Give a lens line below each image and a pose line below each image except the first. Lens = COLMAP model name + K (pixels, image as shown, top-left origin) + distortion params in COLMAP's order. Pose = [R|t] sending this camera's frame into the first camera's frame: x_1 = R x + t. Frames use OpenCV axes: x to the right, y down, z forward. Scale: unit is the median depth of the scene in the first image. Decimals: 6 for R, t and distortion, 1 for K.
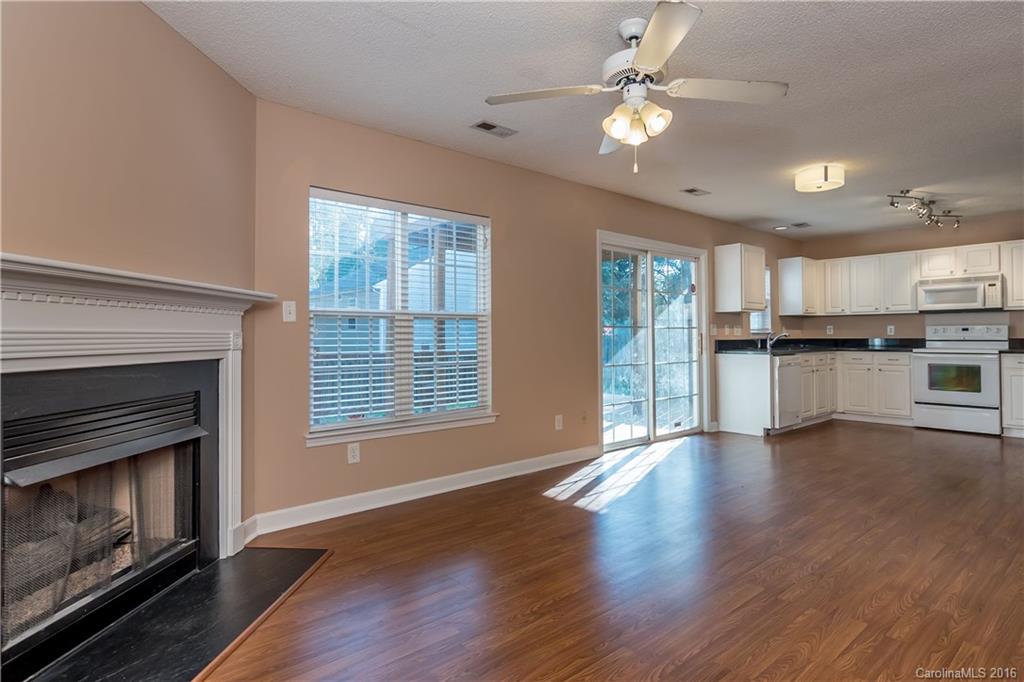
lens RADIAL K [[546.5, 0, 501.2], [0, 546.5, 328.8], [0, 0, 1]] dist [-0.003342, 0.000580]
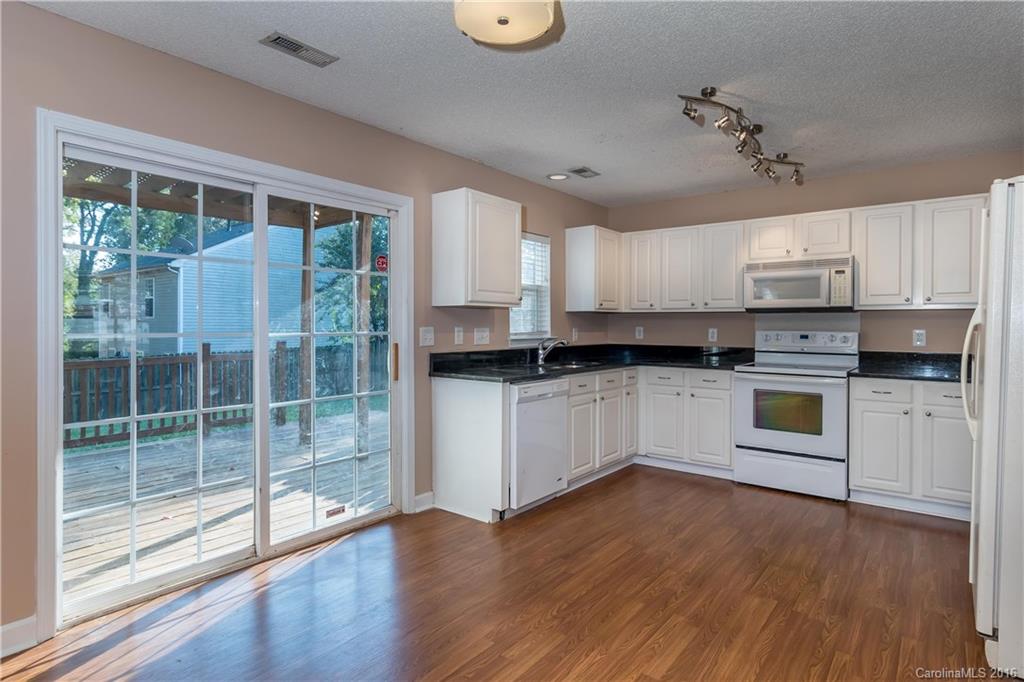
lens RADIAL K [[555.7, 0, 510.4], [0, 555.7, 325.4], [0, 0, 1]] dist [0.003439, 0.000359]
pose [[0.978477, 0.009920, 0.206119, 0.358442], [-0.013210, 0.999806, 0.014593, -0.019361], [-0.205934, -0.017002, 0.978418, 0.407047]]
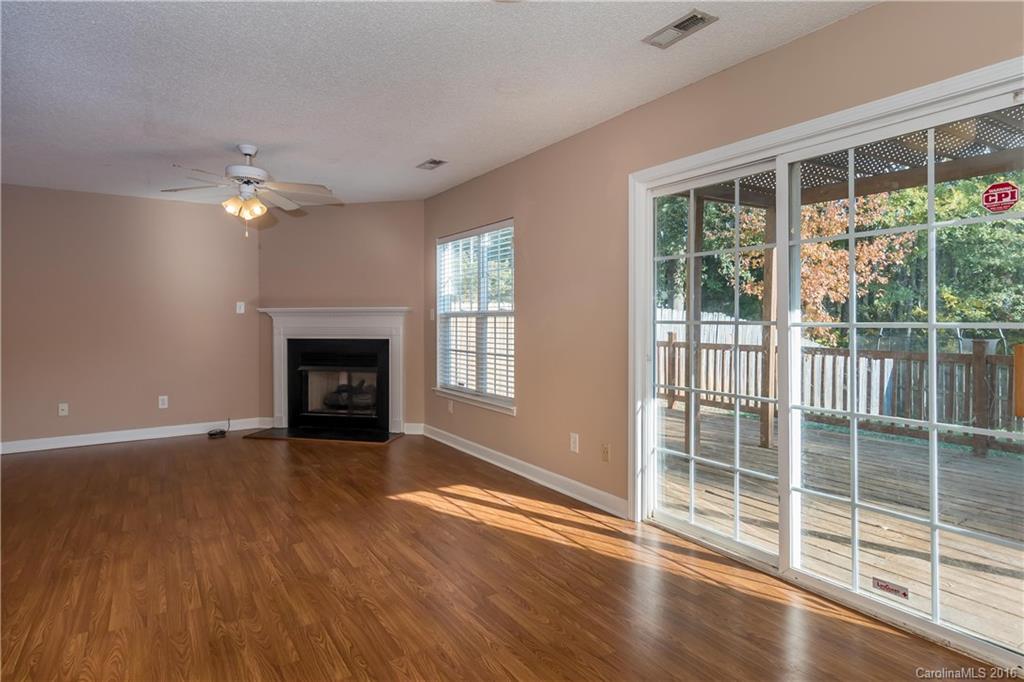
lens RADIAL K [[555.7, 0, 510.4], [0, 555.7, 325.4], [0, 0, 1]] dist [0.003439, 0.000359]
pose [[-0.125123, 0.017738, -0.991983, 0.689494], [0.018241, 0.999712, 0.015575, -0.011491], [0.991974, -0.016146, -0.125411, 0.759915]]
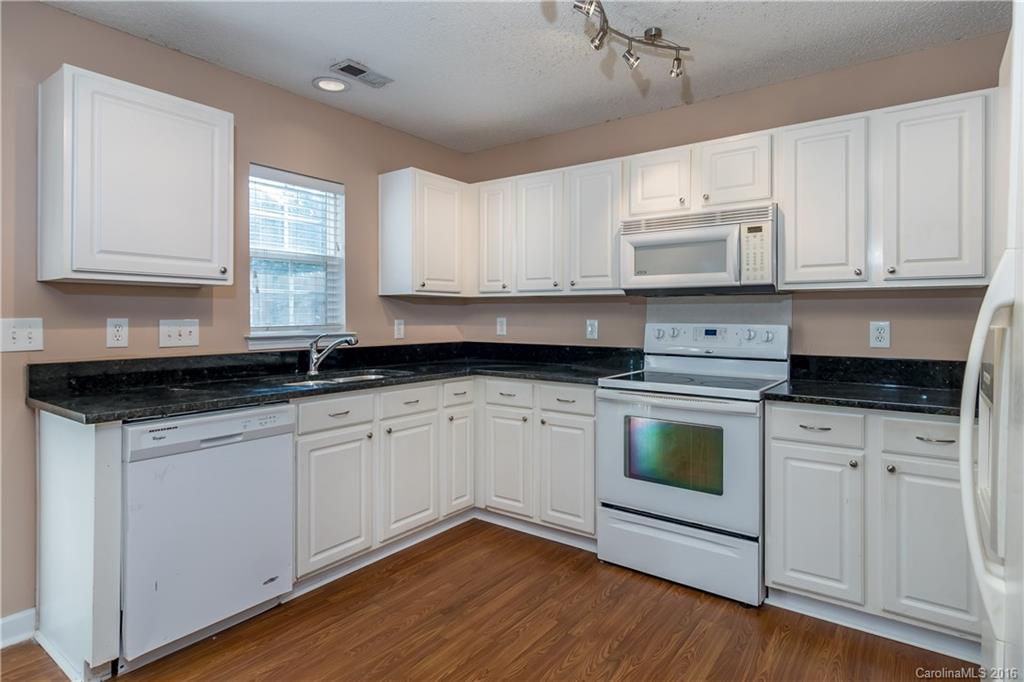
lens RADIAL K [[556.8, 0, 508.3], [0, 556.8, 313.2], [0, 0, 1]] dist [-0.001430, -0.000029]
pose [[0.972020, 0.011217, 0.234631, 0.603946], [-0.013080, 0.999894, 0.006385, -0.016223], [-0.234535, -0.009276, 0.972063, 0.615519]]
